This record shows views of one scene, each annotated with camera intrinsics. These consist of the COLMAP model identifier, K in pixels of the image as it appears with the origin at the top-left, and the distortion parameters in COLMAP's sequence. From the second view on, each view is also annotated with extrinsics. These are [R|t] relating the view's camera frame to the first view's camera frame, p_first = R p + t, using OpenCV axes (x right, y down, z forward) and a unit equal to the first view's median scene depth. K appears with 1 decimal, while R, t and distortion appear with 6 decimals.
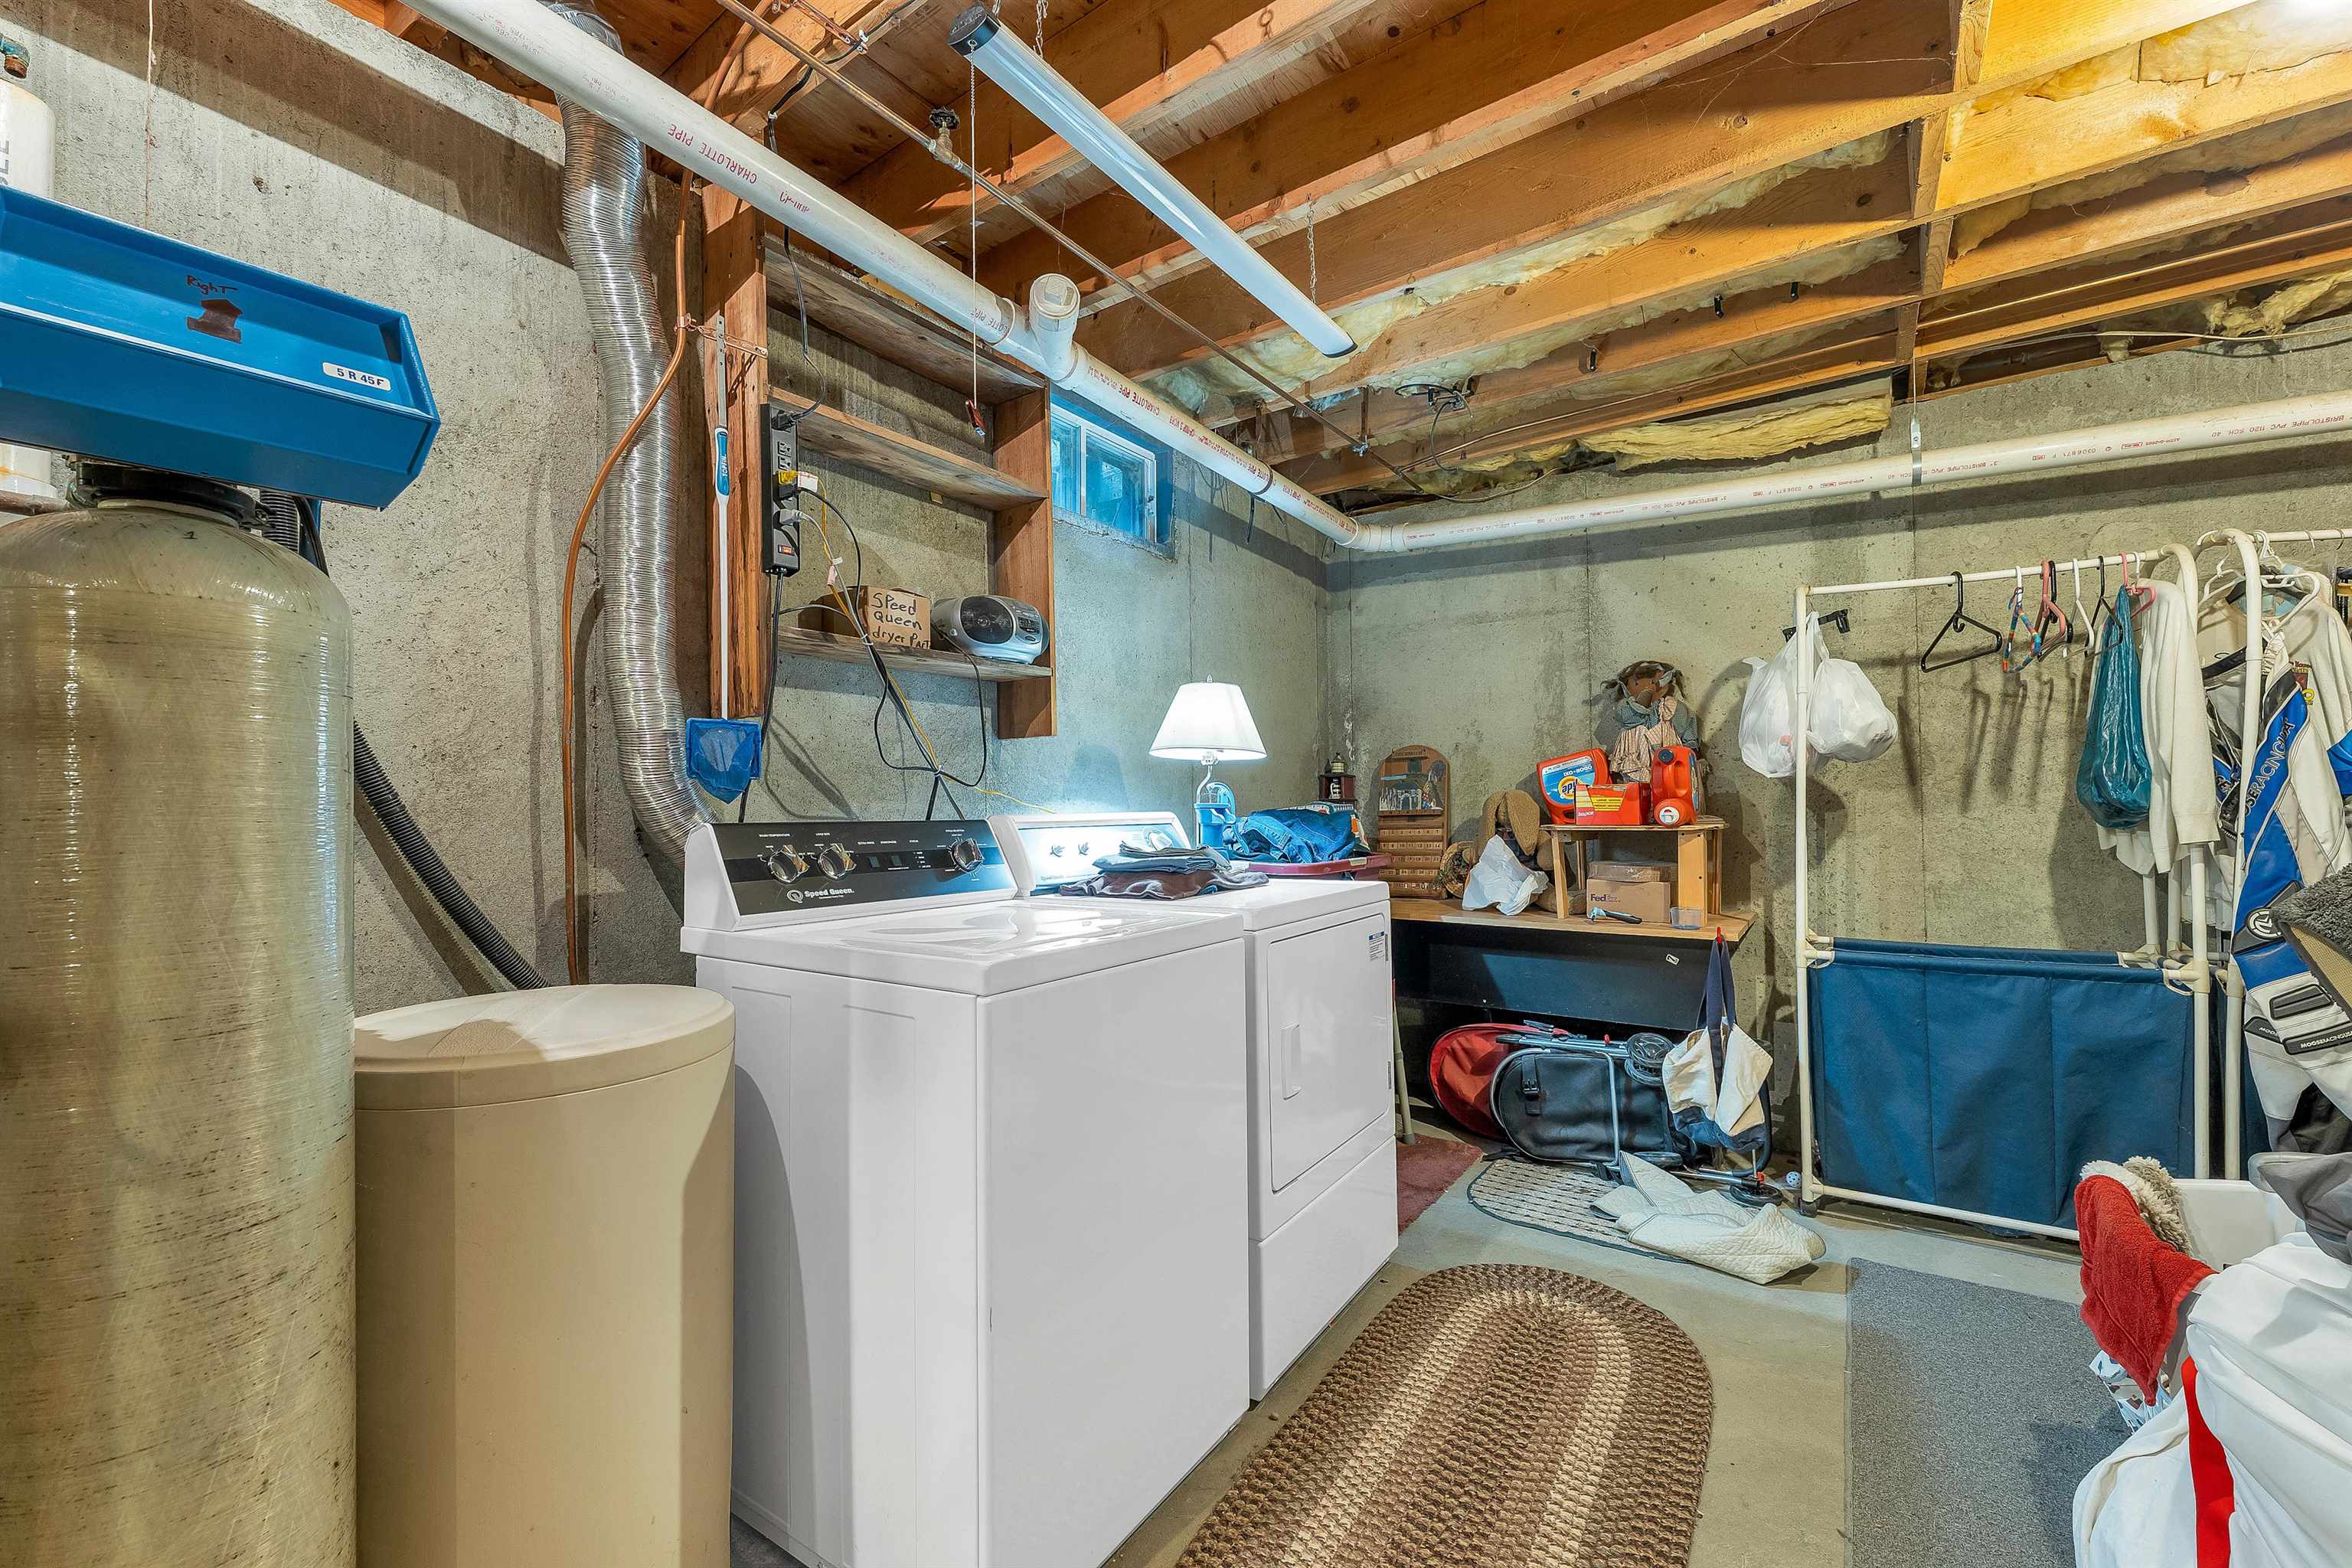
lens RADIAL K [[975.5, 0, 1166.4], [0, 975.5, 801.2], [0, 0, 1]] dist [0.001009, 0.000013]
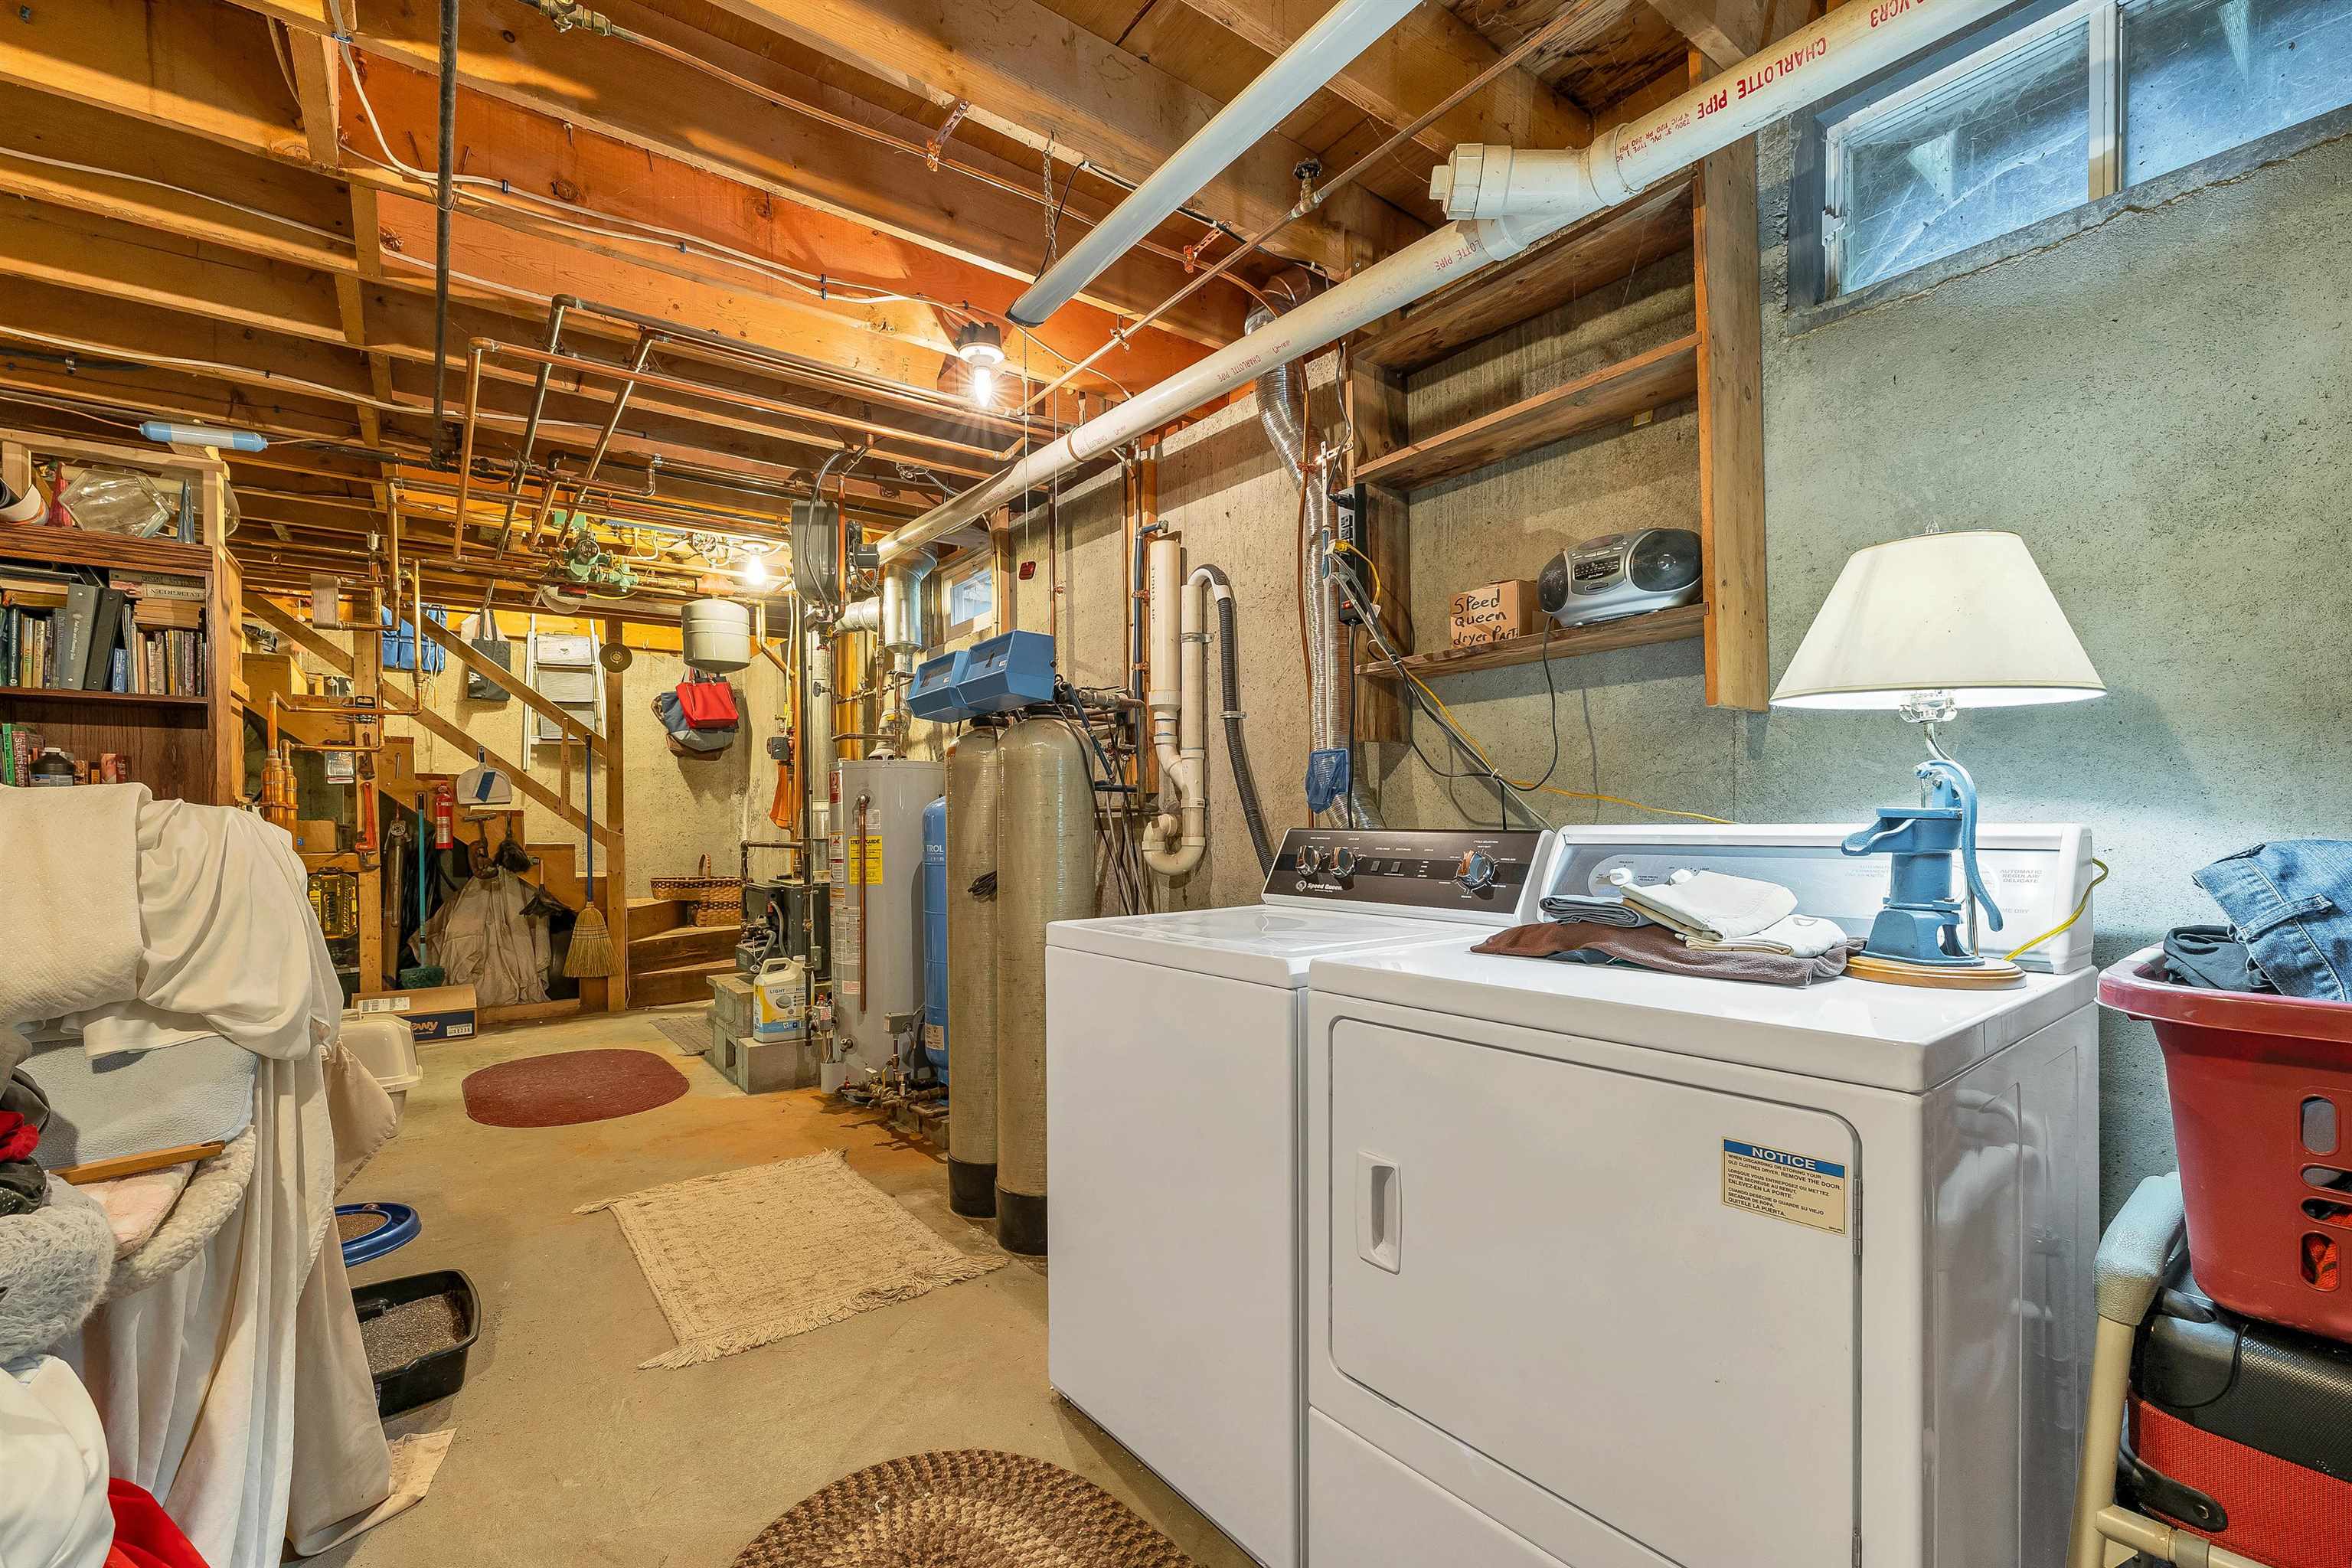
lens RADIAL K [[983.5, 0, 1162.2], [0, 983.5, 846.2], [0, 0, 1]] dist [0.001281, 0.000285]
pose [[-0.317221, 0.034957, -0.947707, 0.716041], [0.015618, 0.999377, 0.031635, 0.000941], [0.948223, -0.004766, -0.317569, 0.979010]]
